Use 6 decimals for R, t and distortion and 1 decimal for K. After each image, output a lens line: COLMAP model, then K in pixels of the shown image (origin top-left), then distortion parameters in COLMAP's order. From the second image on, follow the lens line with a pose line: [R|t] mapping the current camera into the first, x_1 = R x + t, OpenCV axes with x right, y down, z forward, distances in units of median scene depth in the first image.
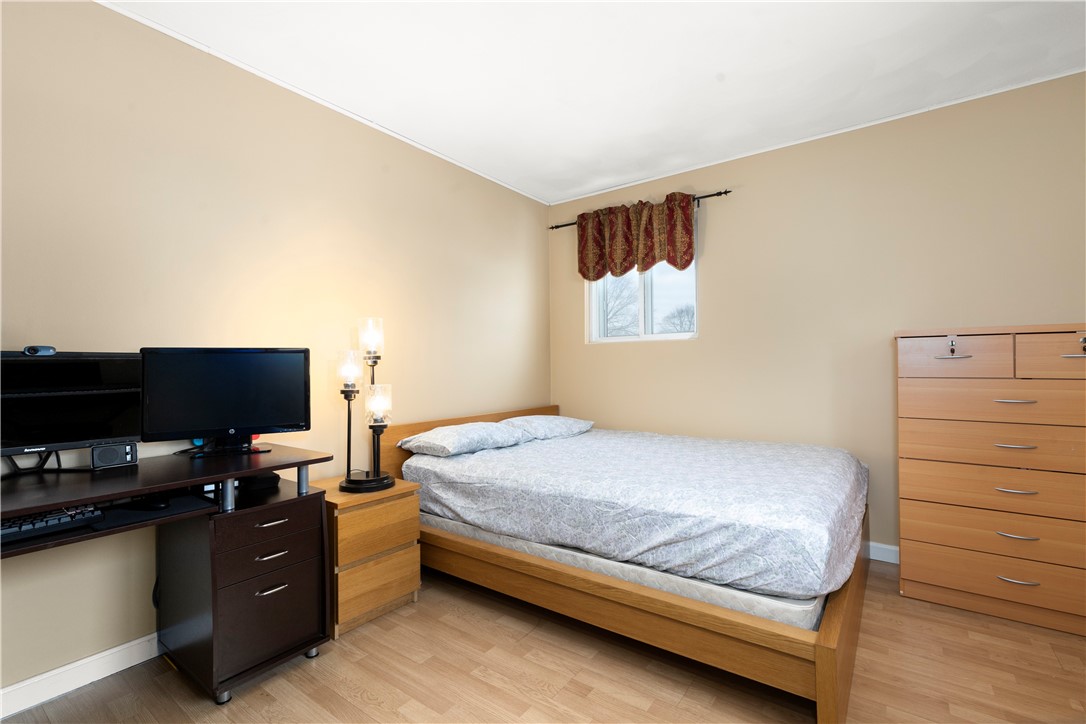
lens RADIAL K [[487.1, 0, 543.0], [0, 487.1, 362.0], [0, 0, 1]] dist [0.001981, 0.000277]
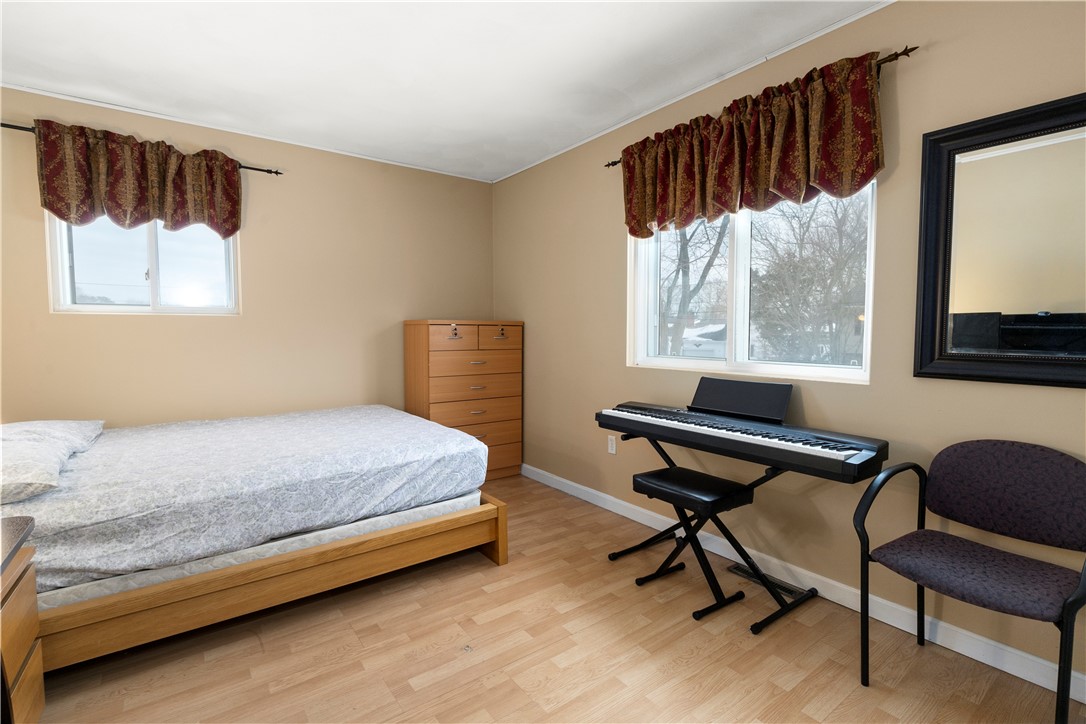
lens RADIAL K [[507.4, 0, 543.0], [0, 507.4, 362.0], [0, 0, 1]] dist [-0.003226, -0.000202]
pose [[0.290810, -0.051912, 0.955371, -0.719845], [-0.013094, 0.998218, 0.058226, -0.032271], [-0.956691, -0.029442, 0.289612, 0.216393]]
